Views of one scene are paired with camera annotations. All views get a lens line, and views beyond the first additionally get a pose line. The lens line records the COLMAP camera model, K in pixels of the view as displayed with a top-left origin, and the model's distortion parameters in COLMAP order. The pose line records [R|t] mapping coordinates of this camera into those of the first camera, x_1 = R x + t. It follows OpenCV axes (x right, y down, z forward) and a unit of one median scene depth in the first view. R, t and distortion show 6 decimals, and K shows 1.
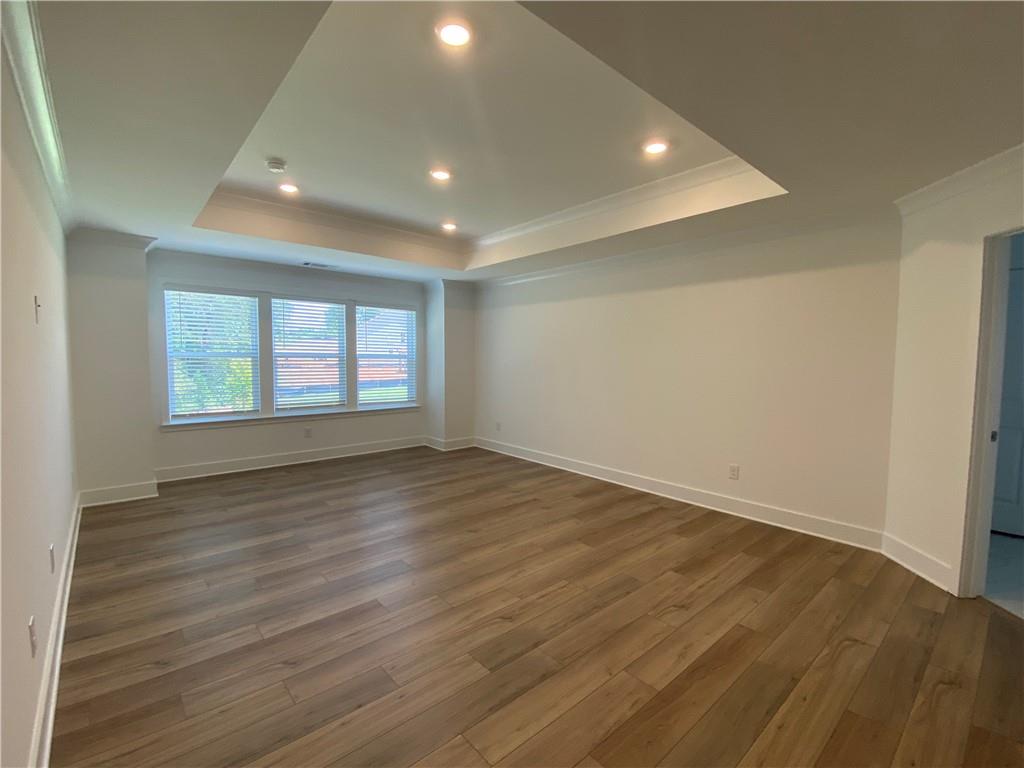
lens RADIAL K [[461.2, 0, 512.0], [0, 461.2, 384.0], [0, 0, 1]] dist [0.000203, -0.000010]
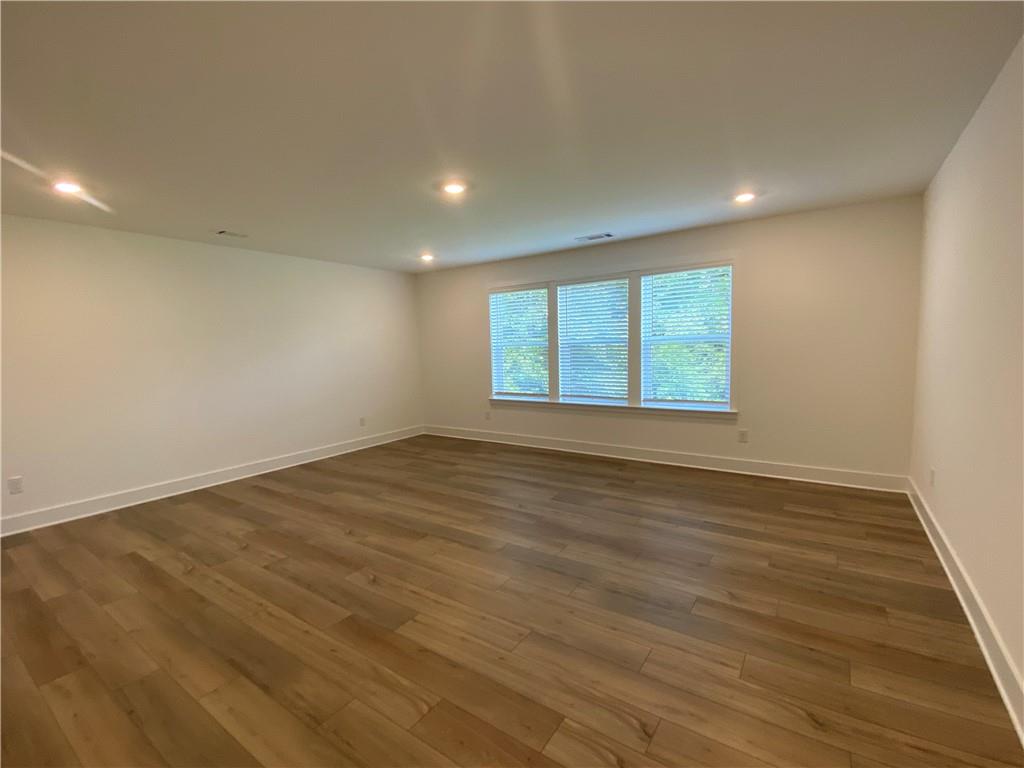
lens RADIAL K [[461.2, 0, 512.0], [0, 461.2, 384.0], [0, 0, 1]] dist [0.000203, -0.000010]
pose [[0.230210, 0.054557, -0.971610, 0.437269], [-0.037235, 0.998190, 0.047227, -0.013776], [0.972428, 0.025305, 0.231825, 0.632545]]
